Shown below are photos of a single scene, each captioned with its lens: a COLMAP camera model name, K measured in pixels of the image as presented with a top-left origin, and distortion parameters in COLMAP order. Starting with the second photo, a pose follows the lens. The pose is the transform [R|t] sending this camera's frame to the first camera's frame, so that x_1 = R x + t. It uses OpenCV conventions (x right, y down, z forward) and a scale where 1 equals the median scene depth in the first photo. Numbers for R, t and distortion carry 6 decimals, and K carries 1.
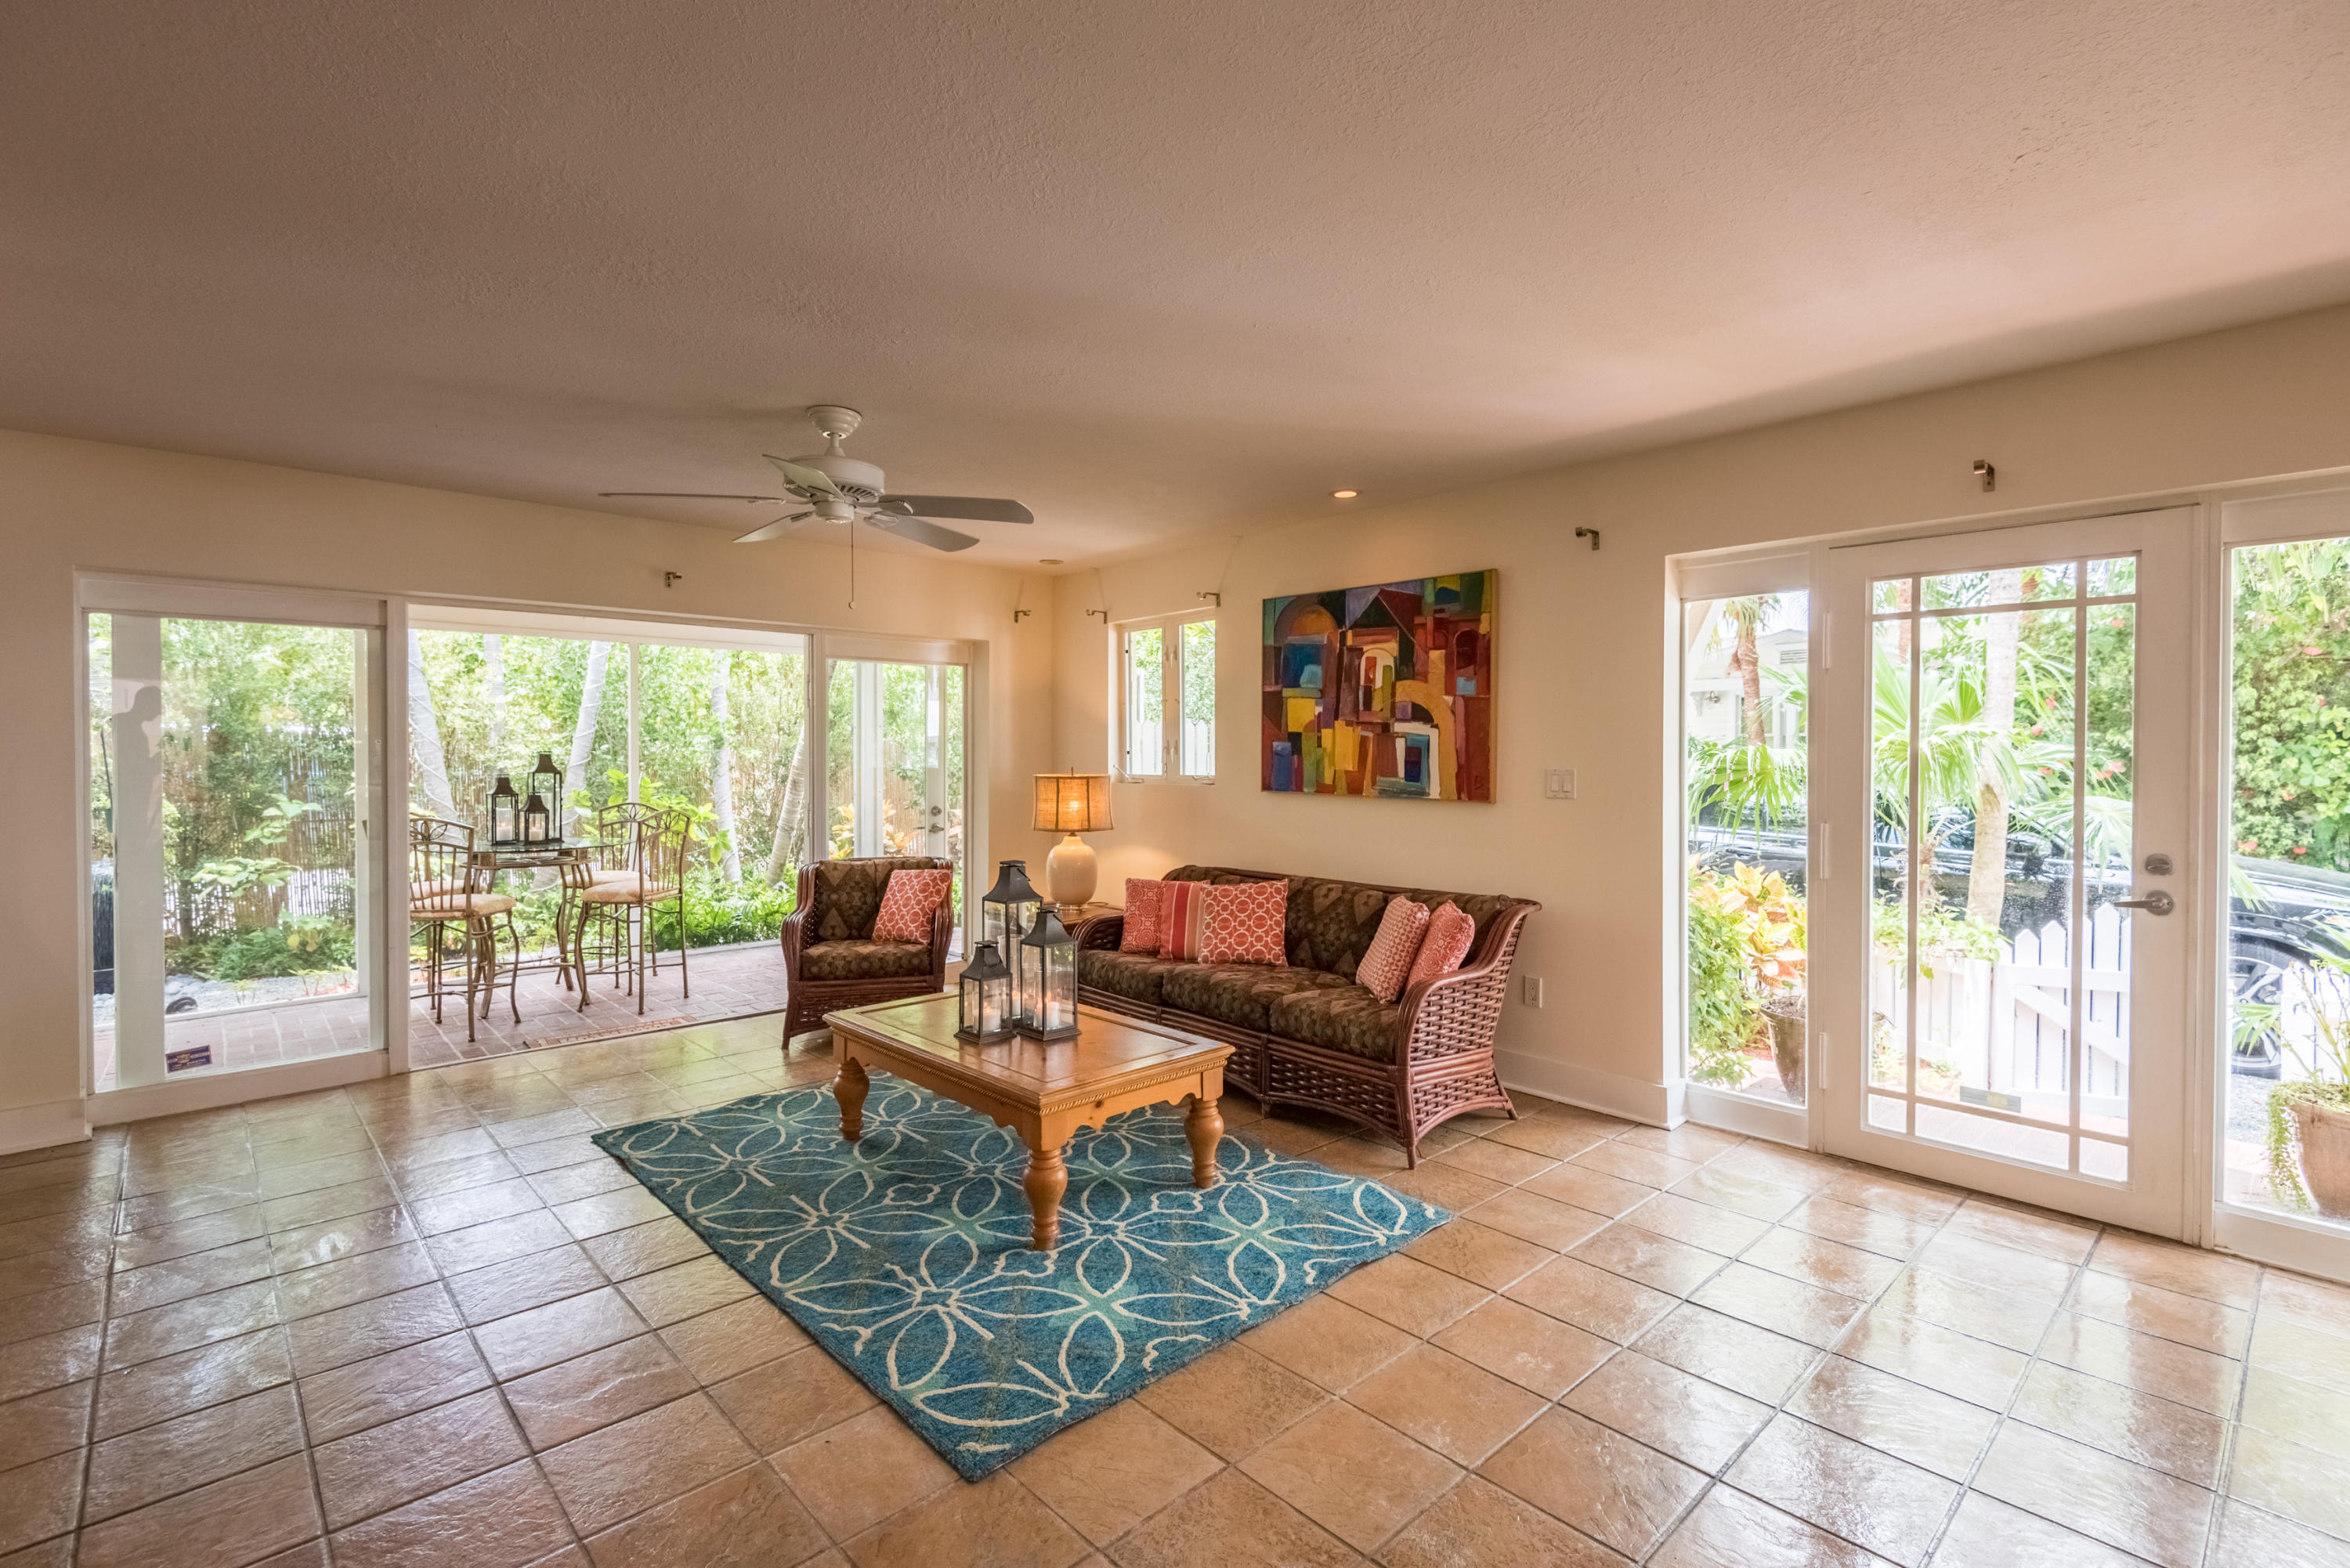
lens RADIAL K [[1085.2, 0, 1174.3], [0, 1085.2, 768.6], [0, 0, 1]] dist [0.060301, -0.040393]
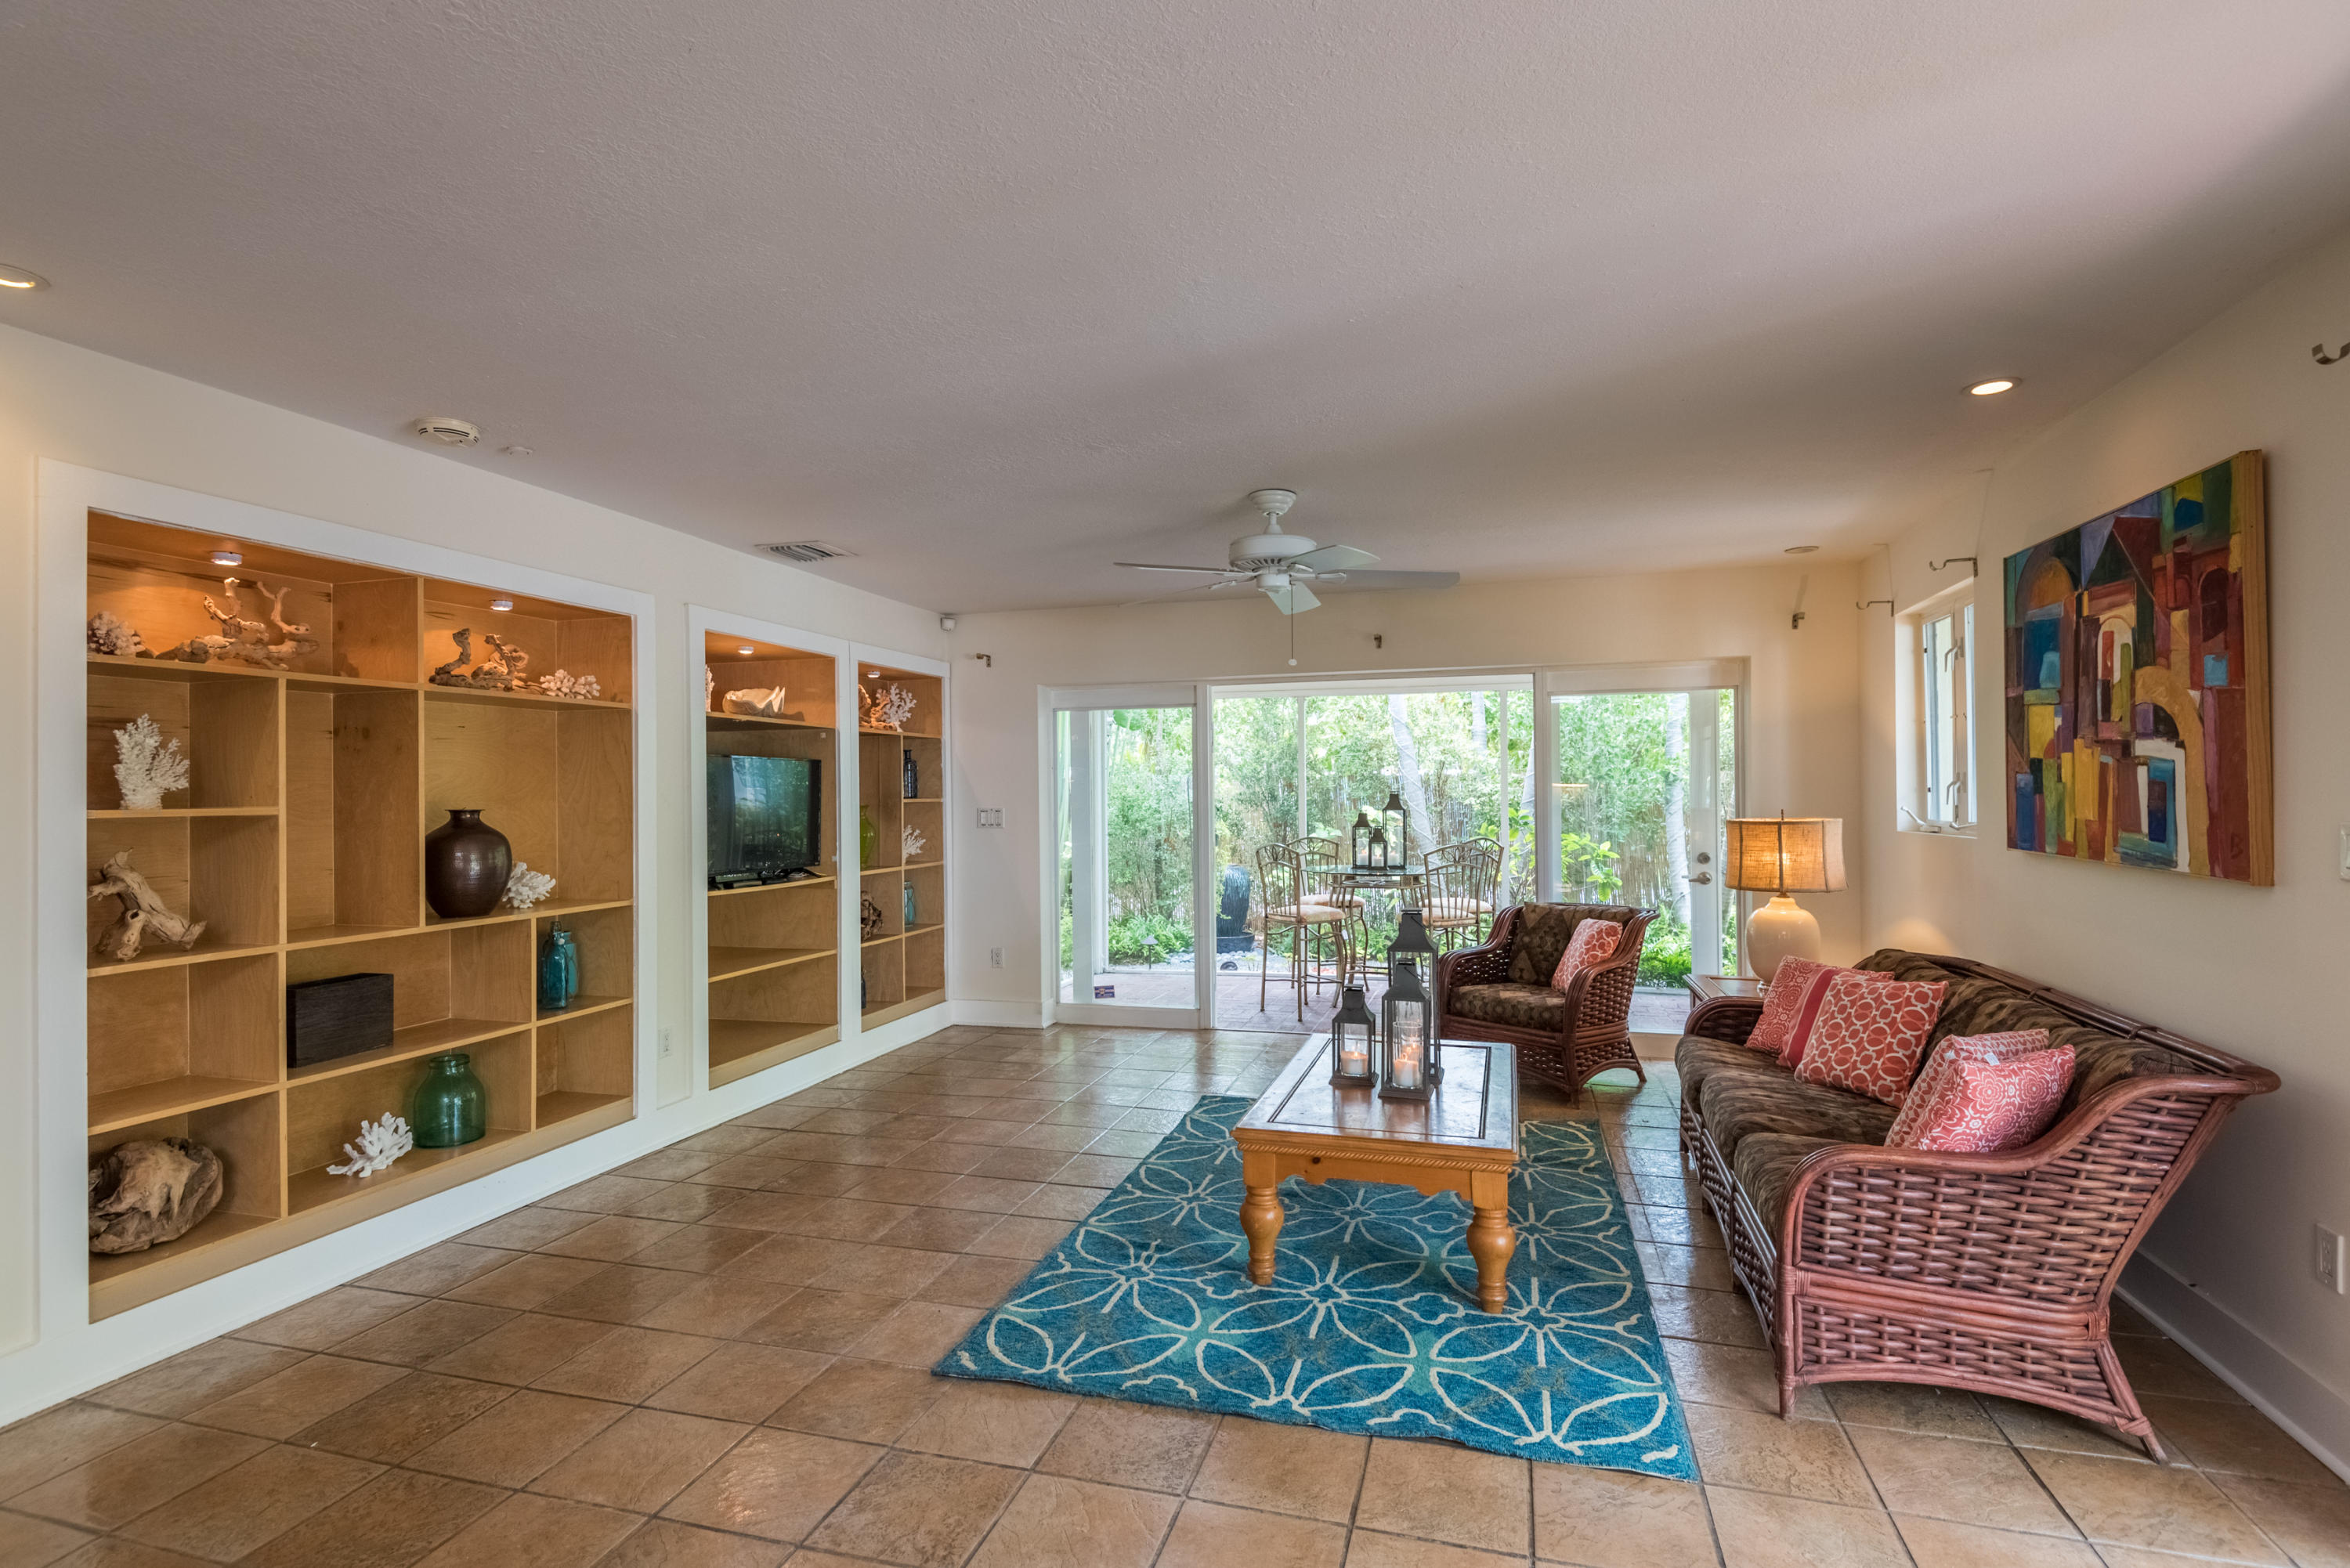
lens RADIAL K [[1123.2, 0, 1175.0], [0, 1123.2, 784.0], [0, 0, 1]] dist [0.037050, -0.027955]
pose [[0.511813, -0.010822, -0.859029, 0.484599], [-0.003434, 0.999887, -0.014643, -0.007874], [0.859090, 0.010445, 0.511717, 0.249732]]
